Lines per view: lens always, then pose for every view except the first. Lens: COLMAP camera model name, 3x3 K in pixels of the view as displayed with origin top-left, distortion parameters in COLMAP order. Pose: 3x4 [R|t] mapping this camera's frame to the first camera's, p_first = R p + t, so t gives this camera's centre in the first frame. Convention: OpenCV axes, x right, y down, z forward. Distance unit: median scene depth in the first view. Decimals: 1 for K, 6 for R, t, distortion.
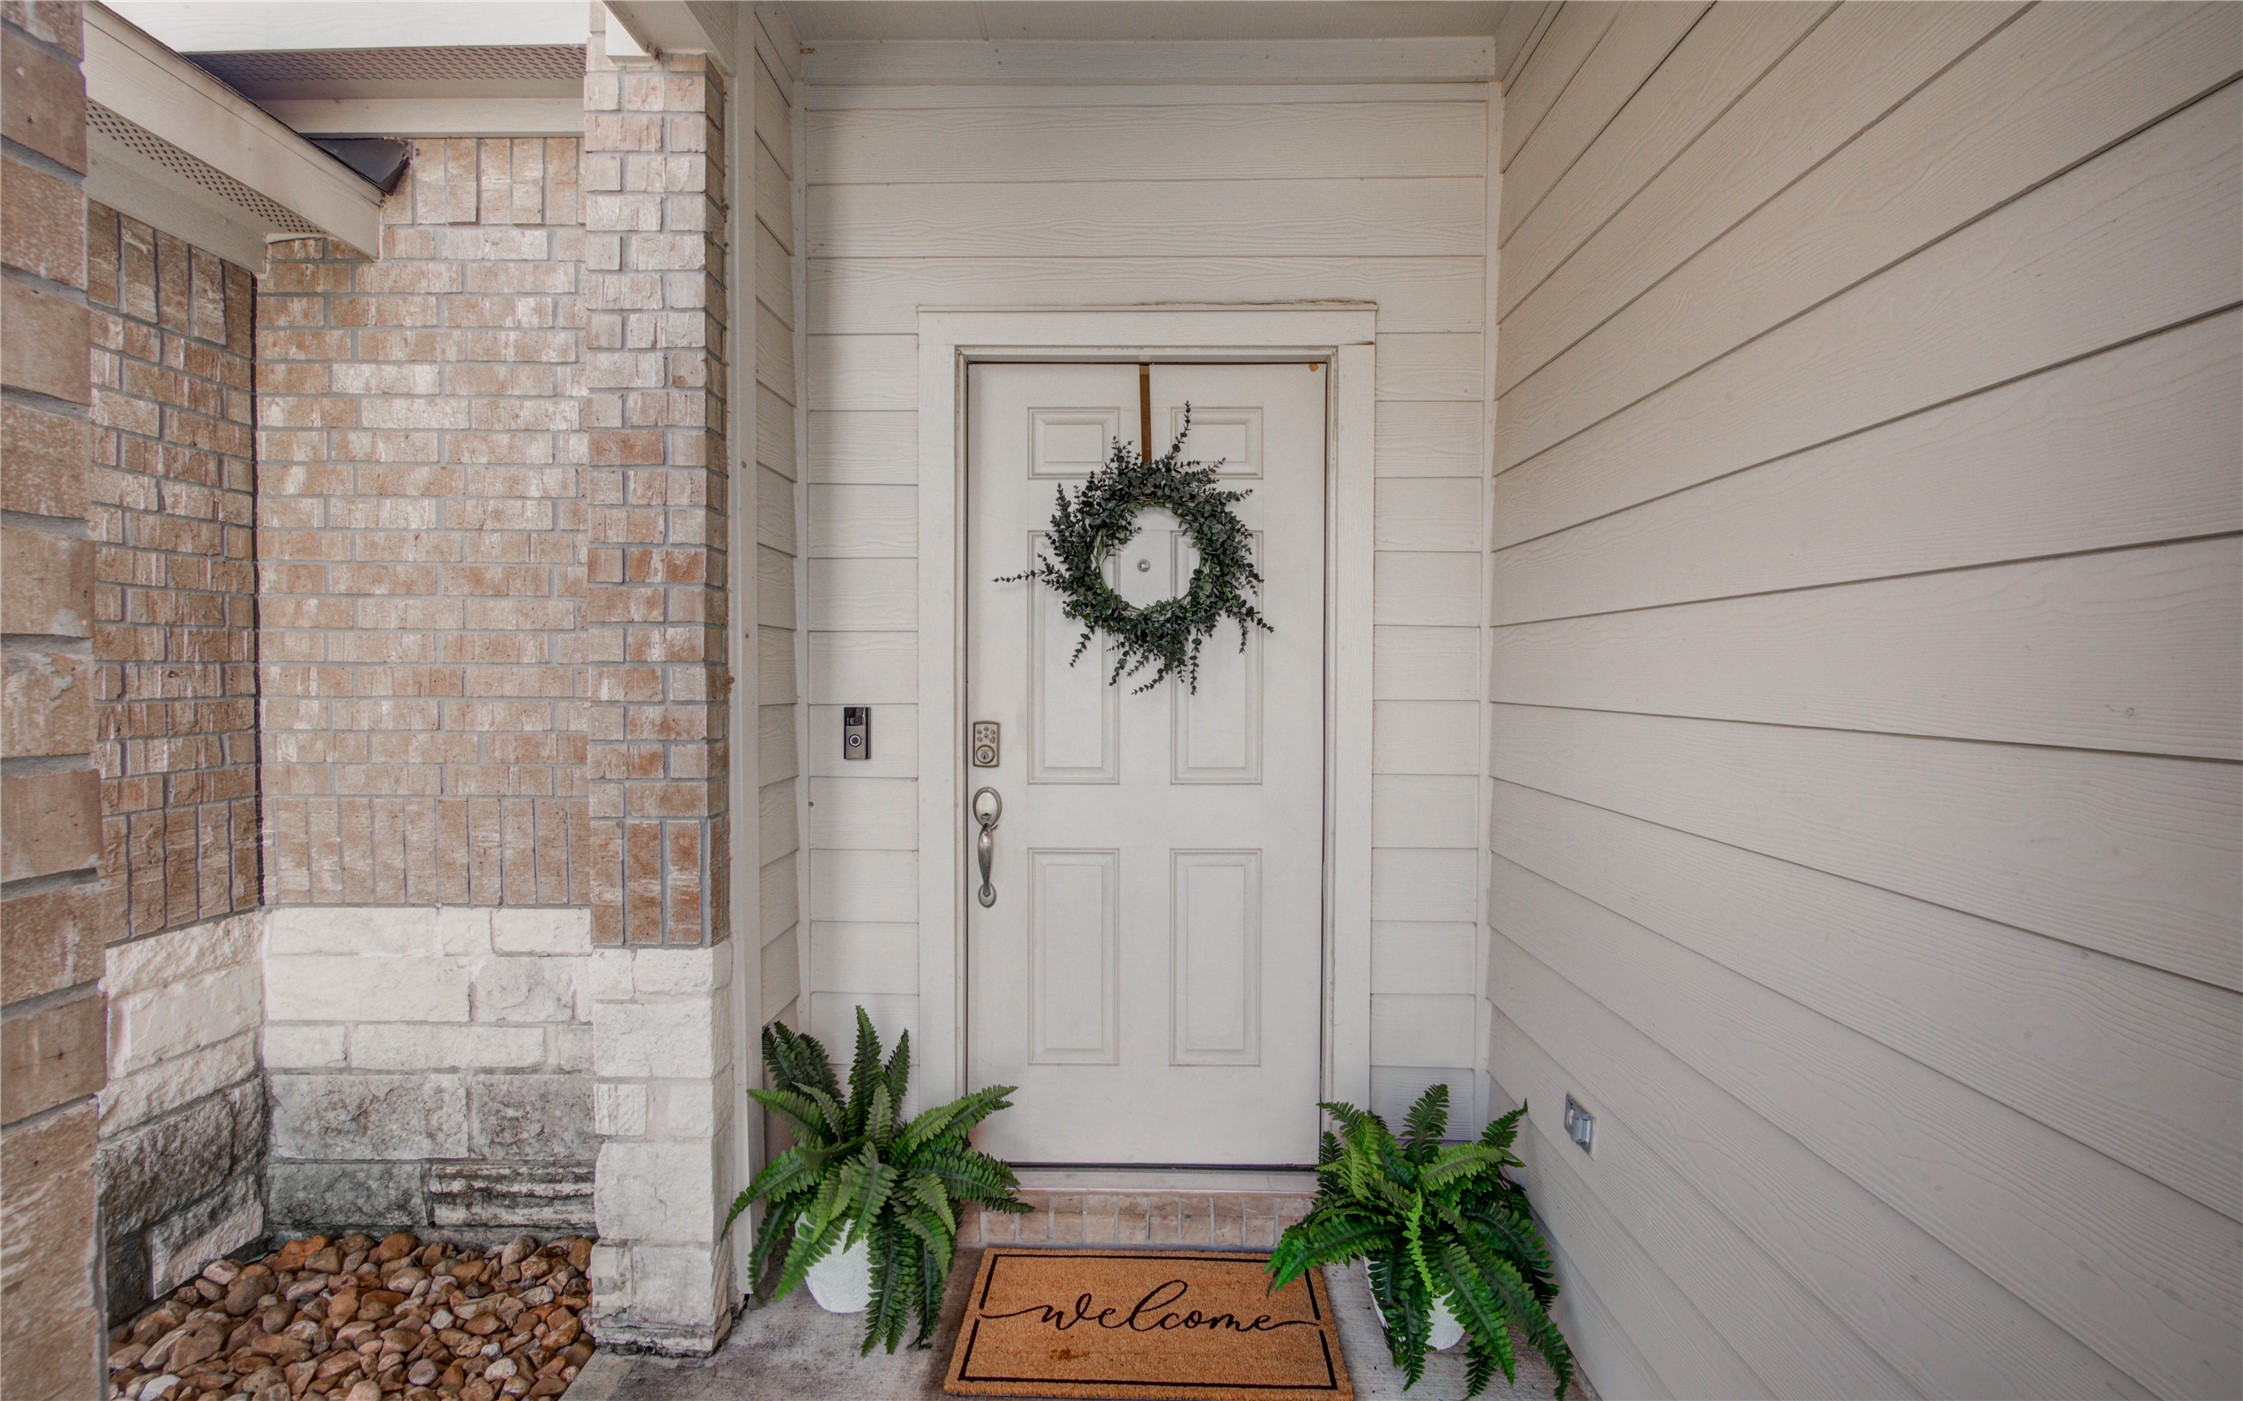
lens RADIAL K [[1020.4, 0, 1124.9], [0, 1020.4, 700.7], [0, 0, 1]] dist [-0.009591, -0.000309]
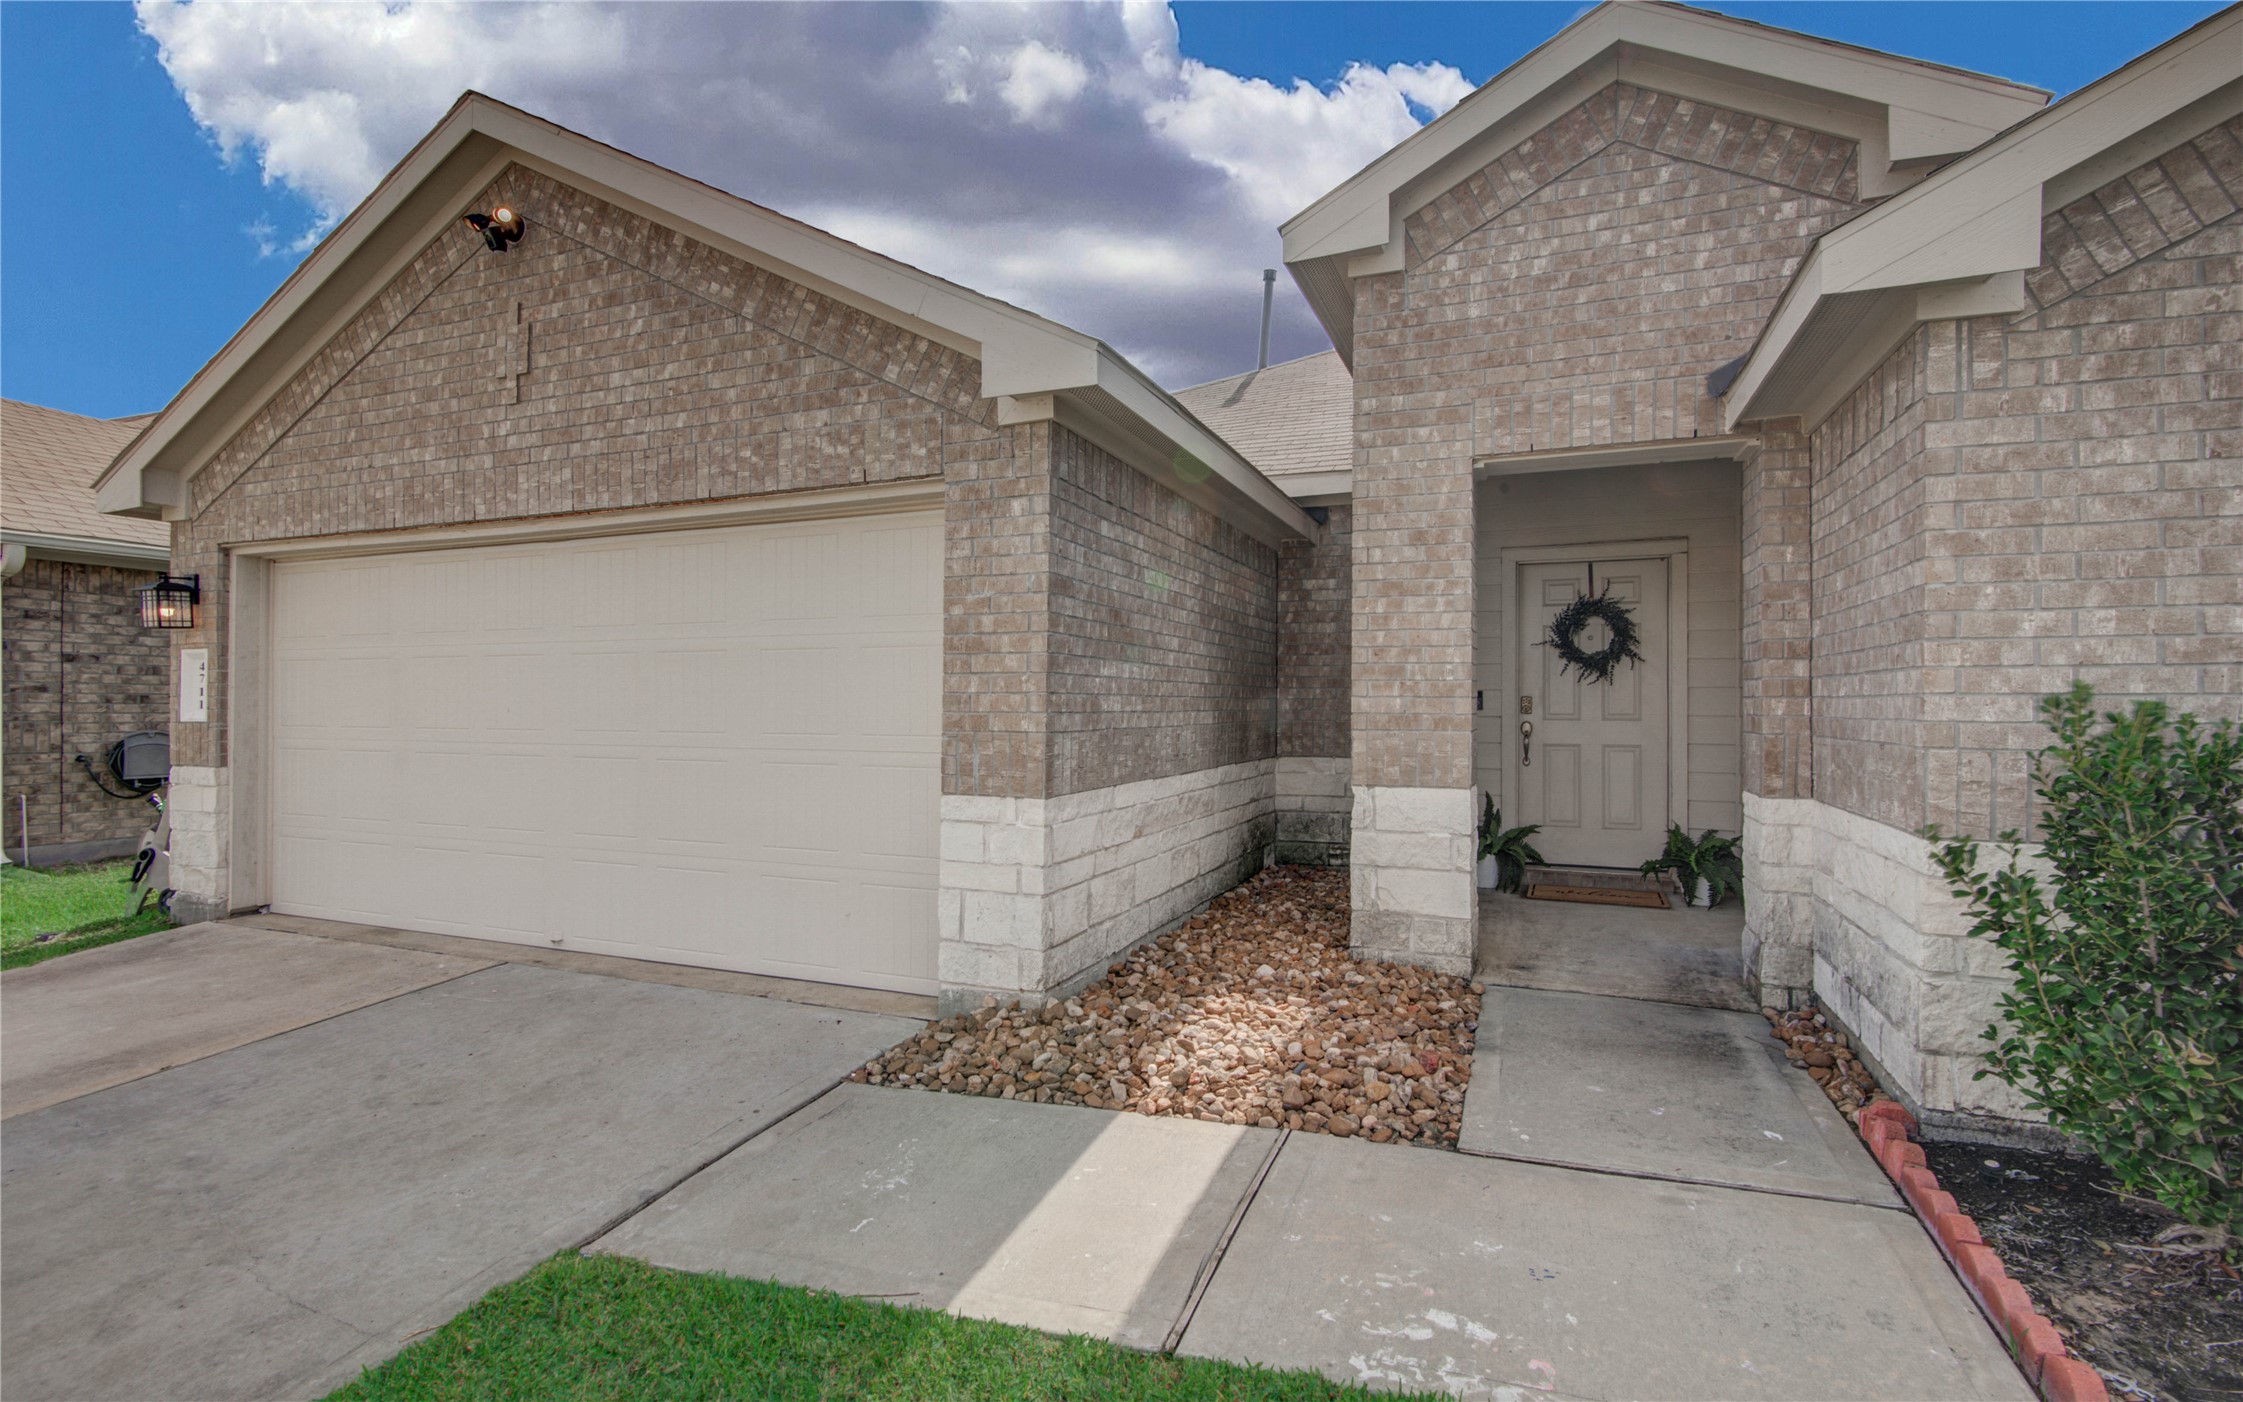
lens RADIAL K [[1020.4, 0, 1107.9], [0, 1020.4, 689.5], [0, 0, 1]] dist [-0.009591, -0.000309]
pose [[0.927988, -0.002942, -0.372597, -0.165830], [-0.003656, 0.999849, -0.017001, 0.053196], [0.372591, 0.017139, 0.927837, -1.984967]]
